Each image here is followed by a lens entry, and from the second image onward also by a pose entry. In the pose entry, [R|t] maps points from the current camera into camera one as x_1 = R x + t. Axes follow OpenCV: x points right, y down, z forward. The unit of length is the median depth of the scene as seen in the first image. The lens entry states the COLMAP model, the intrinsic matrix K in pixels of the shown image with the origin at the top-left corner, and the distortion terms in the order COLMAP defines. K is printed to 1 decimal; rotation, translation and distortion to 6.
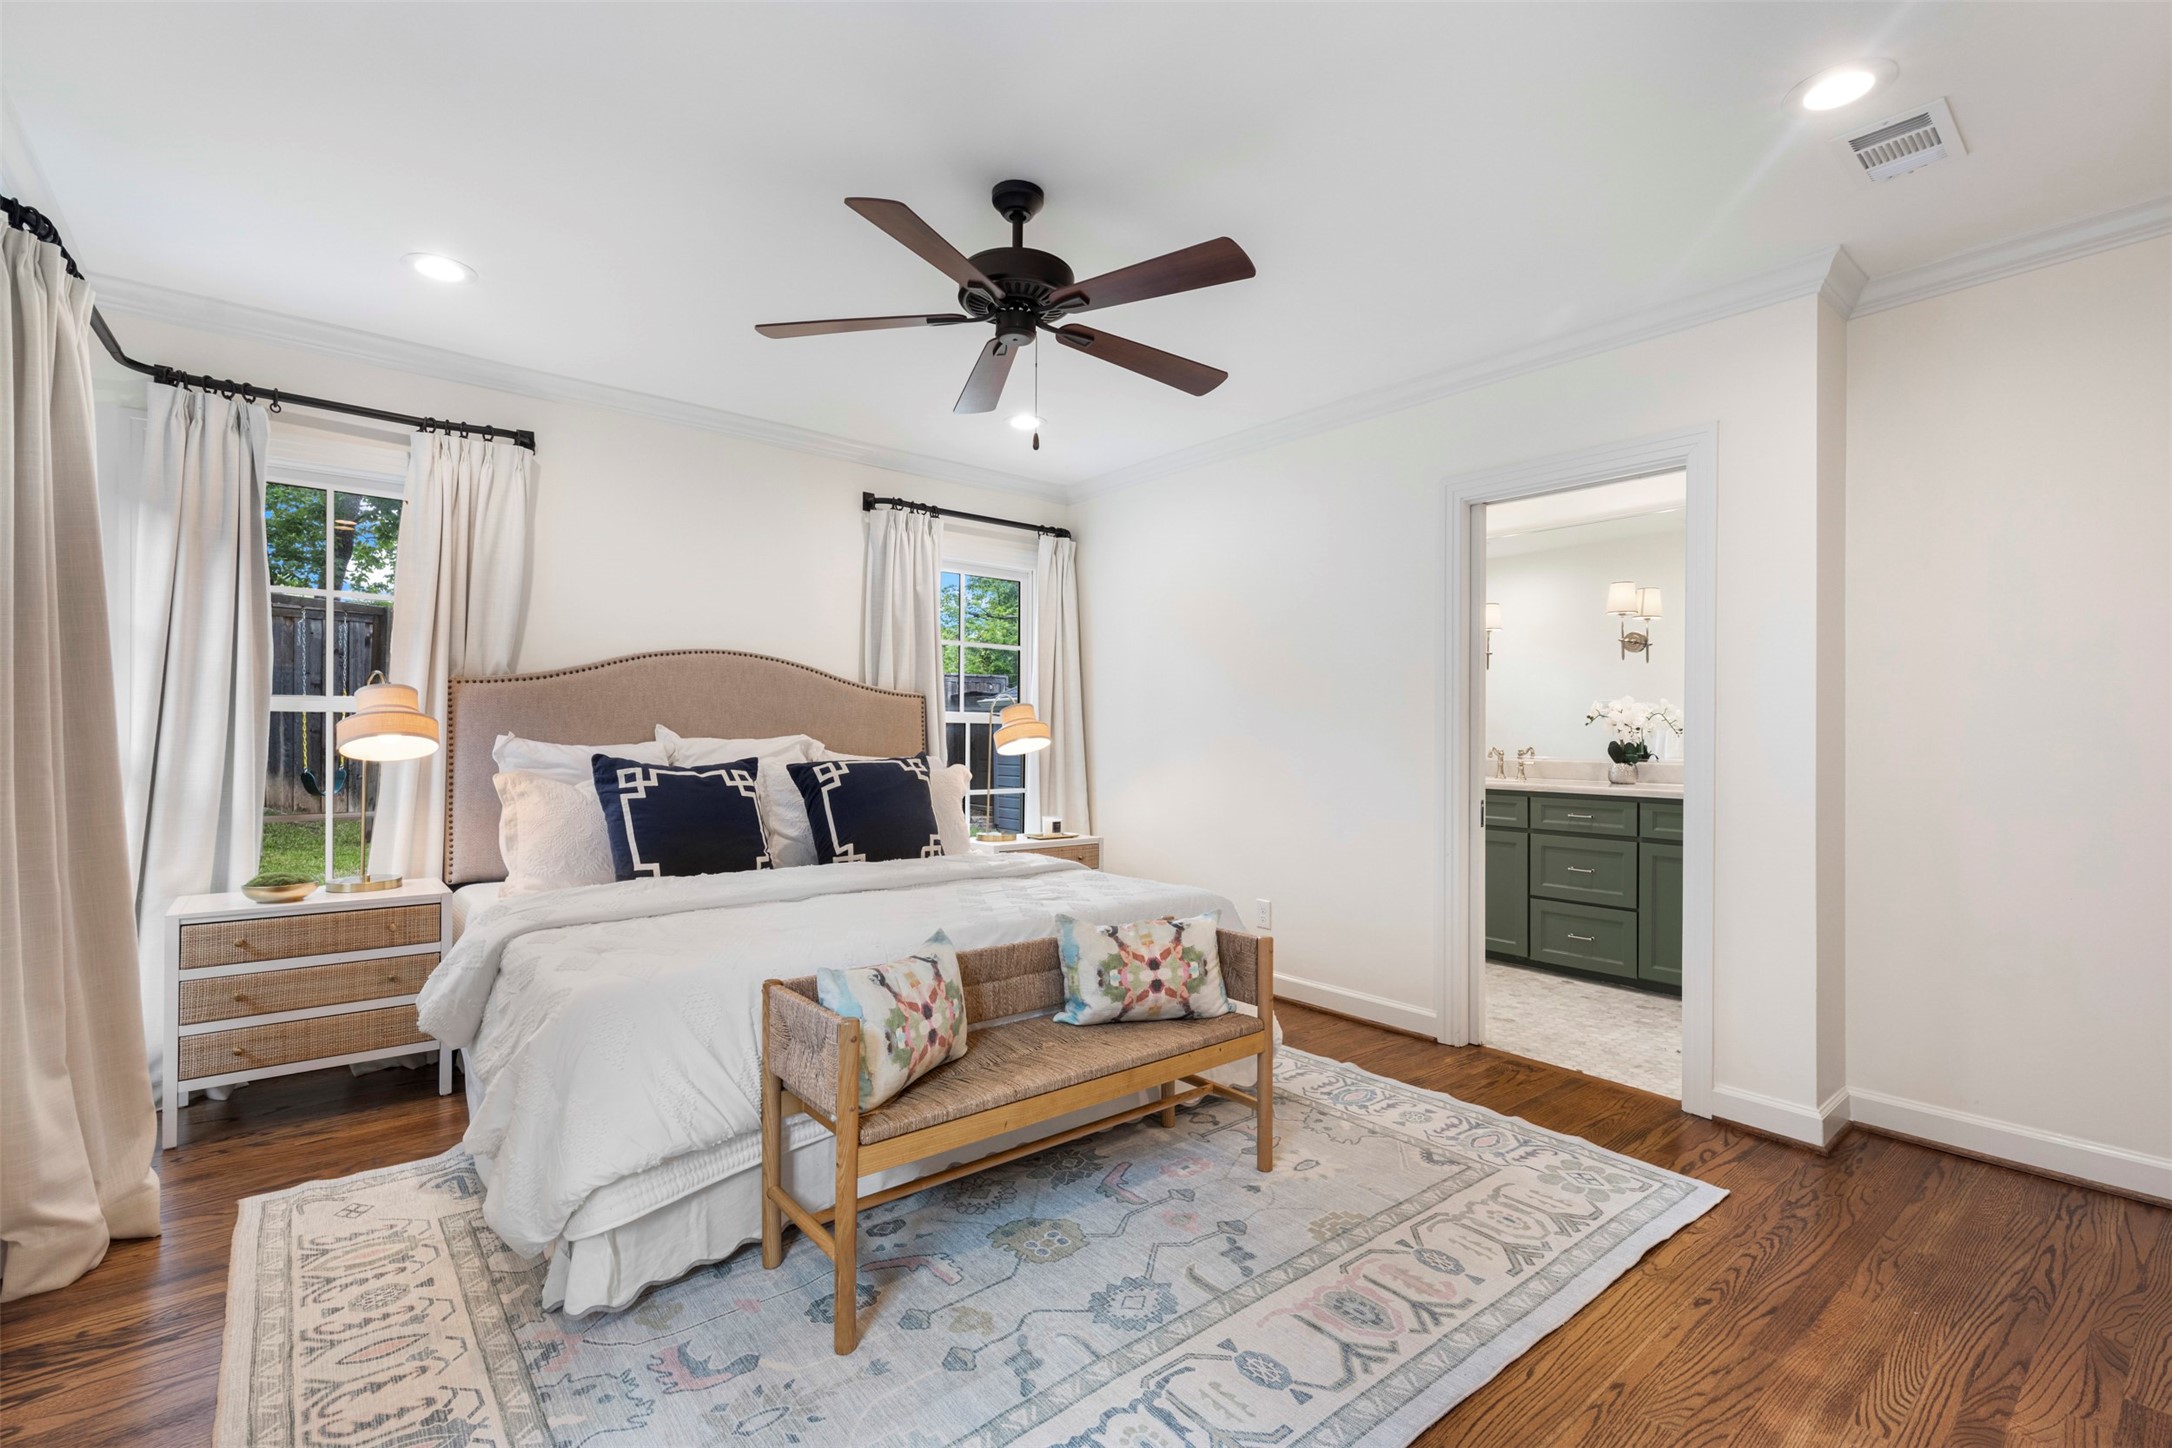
lens RADIAL K [[981.0, 0, 1075.3], [0, 981.0, 727.0], [0, 0, 1]] dist [0.005088, 0.000112]
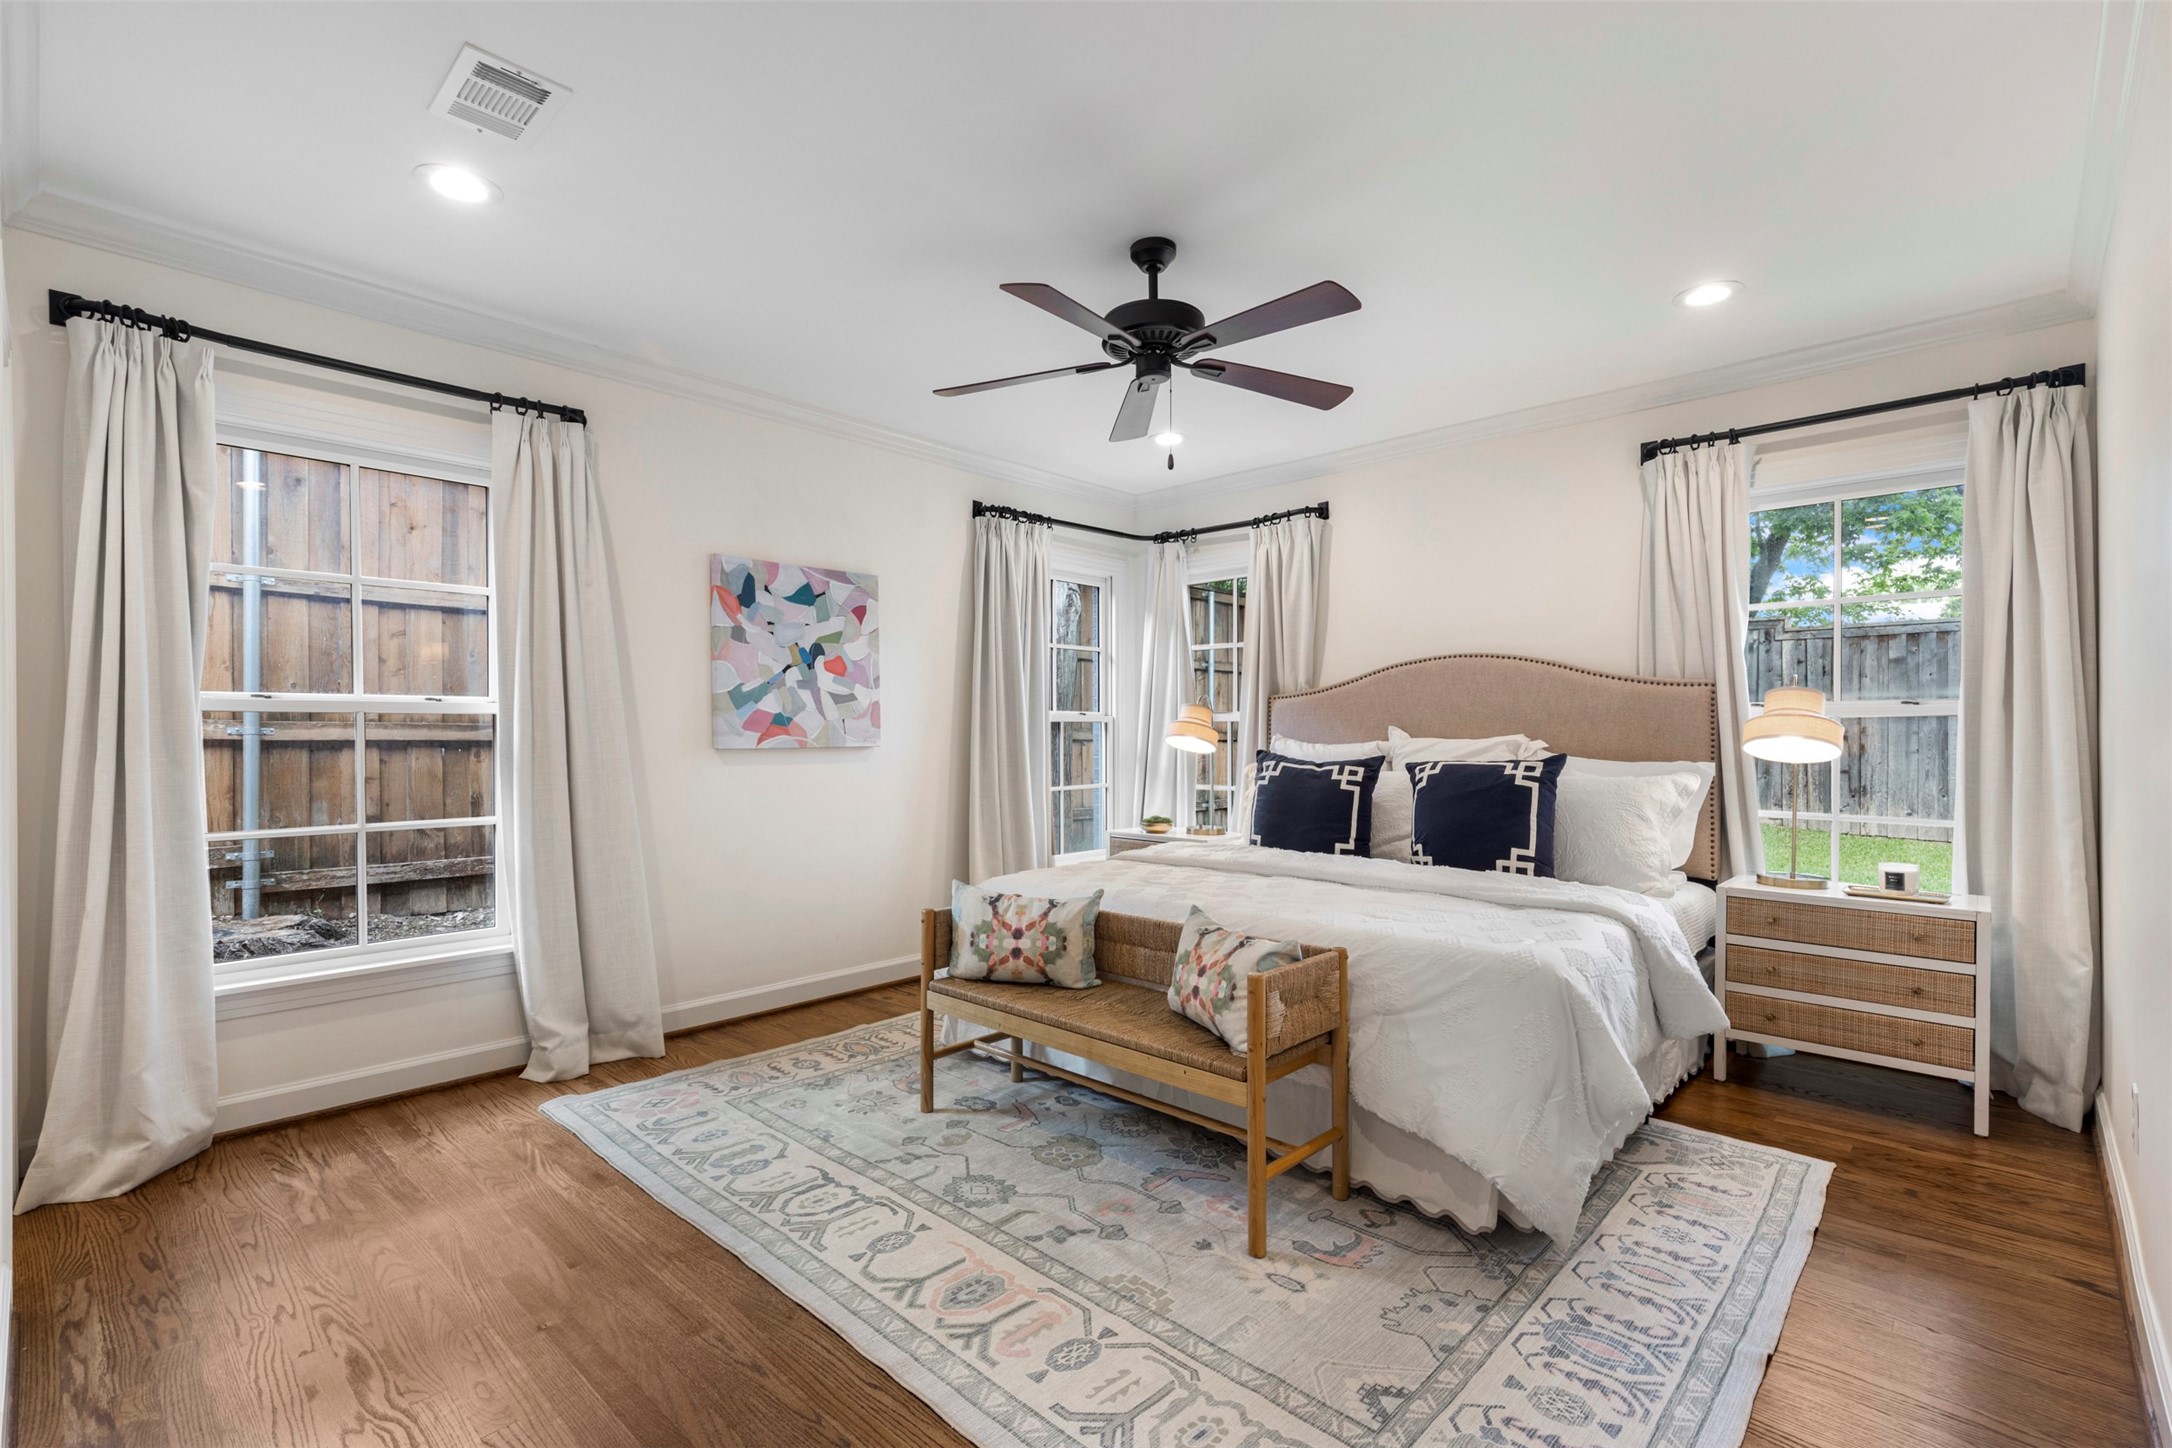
lens RADIAL K [[981.0, 0, 1072.3], [0, 981.0, 728.8], [0, 0, 1]] dist [0.005088, 0.000112]
pose [[0.114260, -0.009307, -0.993407, 1.105842], [0.009183, 0.999923, -0.008311, 0.010805], [0.993408, -0.008173, 0.114337, 0.824386]]
